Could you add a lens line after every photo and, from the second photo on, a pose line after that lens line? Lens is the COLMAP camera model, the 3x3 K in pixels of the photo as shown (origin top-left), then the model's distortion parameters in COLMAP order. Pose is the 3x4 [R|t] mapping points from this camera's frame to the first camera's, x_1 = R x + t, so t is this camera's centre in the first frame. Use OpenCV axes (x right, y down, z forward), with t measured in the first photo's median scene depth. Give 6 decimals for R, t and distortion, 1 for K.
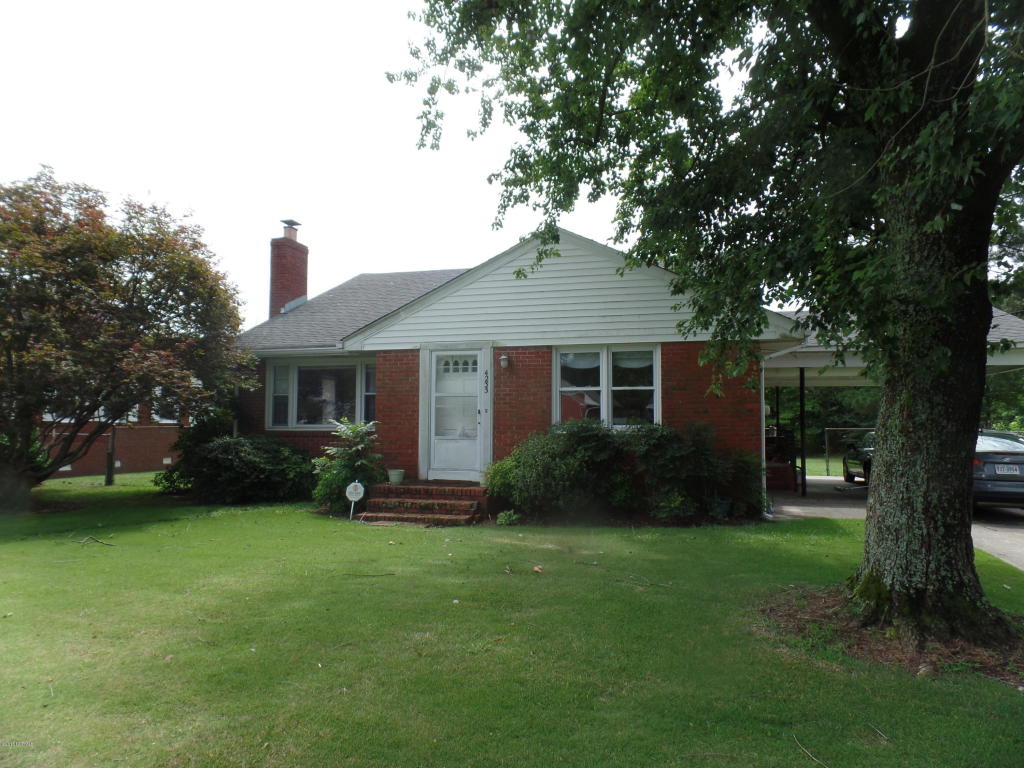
lens RADIAL K [[700.3, 0, 514.4], [0, 700.3, 385.6], [0, 0, 1]] dist [-0.003749, 0.002528]
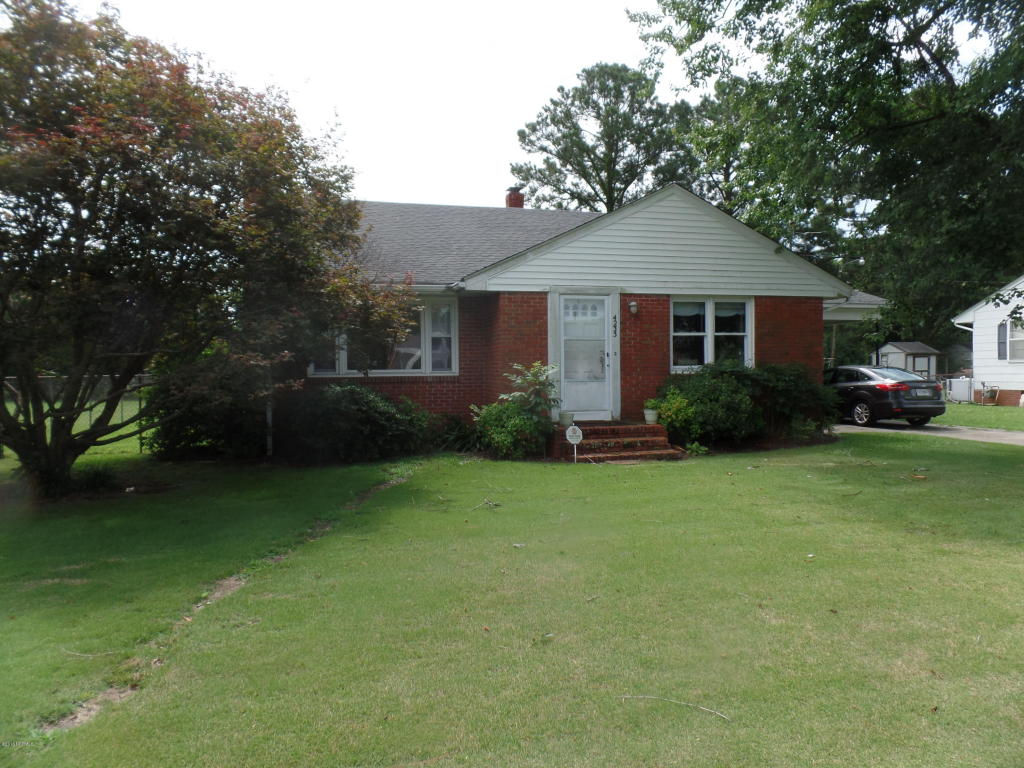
lens RADIAL K [[700.3, 0, 514.4], [0, 700.3, 385.6], [0, 0, 1]] dist [-0.003749, 0.002528]
pose [[0.856890, -0.026300, 0.514828, -0.734246], [-0.015008, 0.997002, 0.075910, 0.006167], [-0.515281, -0.072773, 0.853926, 0.176540]]
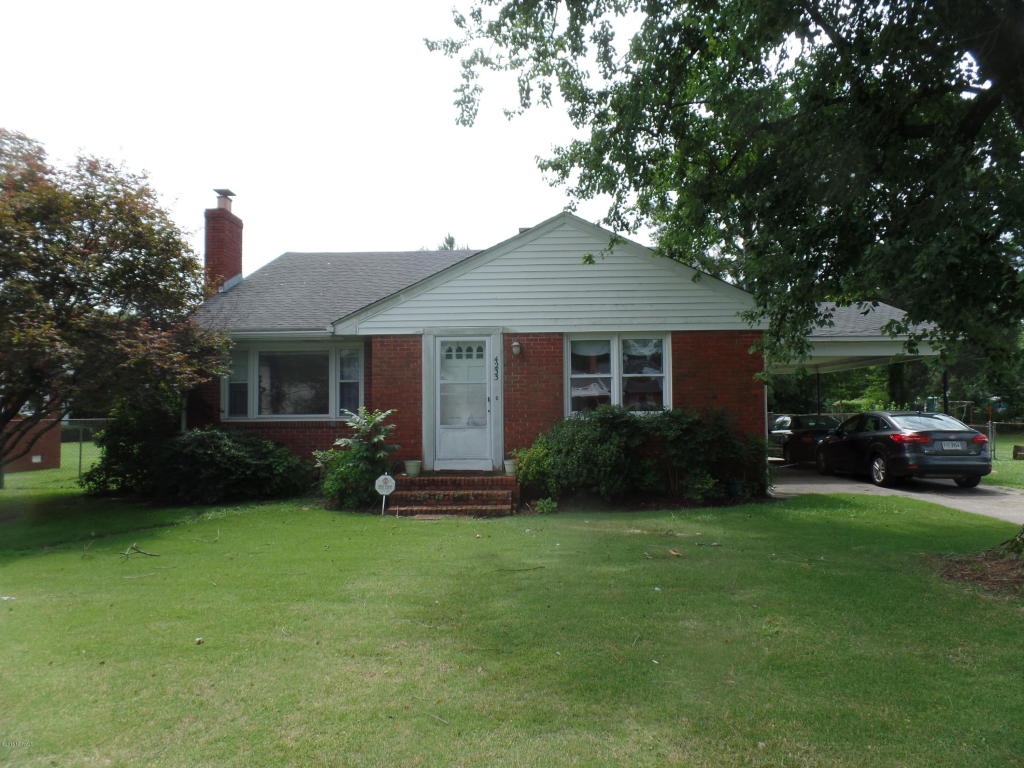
lens RADIAL K [[700.3, 0, 514.4], [0, 700.3, 385.6], [0, 0, 1]] dist [-0.003749, 0.002528]
pose [[0.972386, -0.002586, 0.233363, -0.250673], [-0.001313, 0.999862, 0.016551, 0.002140], [-0.233374, -0.016401, 0.972249, 0.043291]]
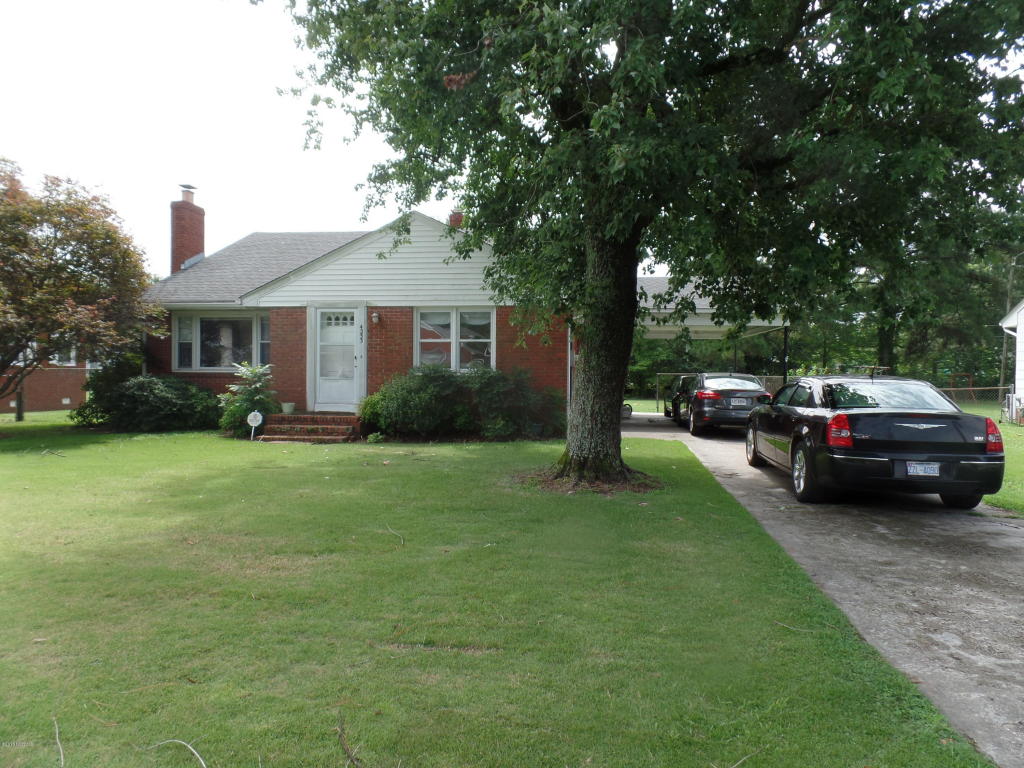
lens RADIAL K [[700.3, 0, 514.4], [0, 700.3, 385.6], [0, 0, 1]] dist [-0.003749, 0.002528]
pose [[0.989513, 0.002244, 0.144425, 0.052208], [-0.013346, 0.997023, 0.075947, -0.012430], [-0.143824, -0.077078, 0.986597, -0.299201]]
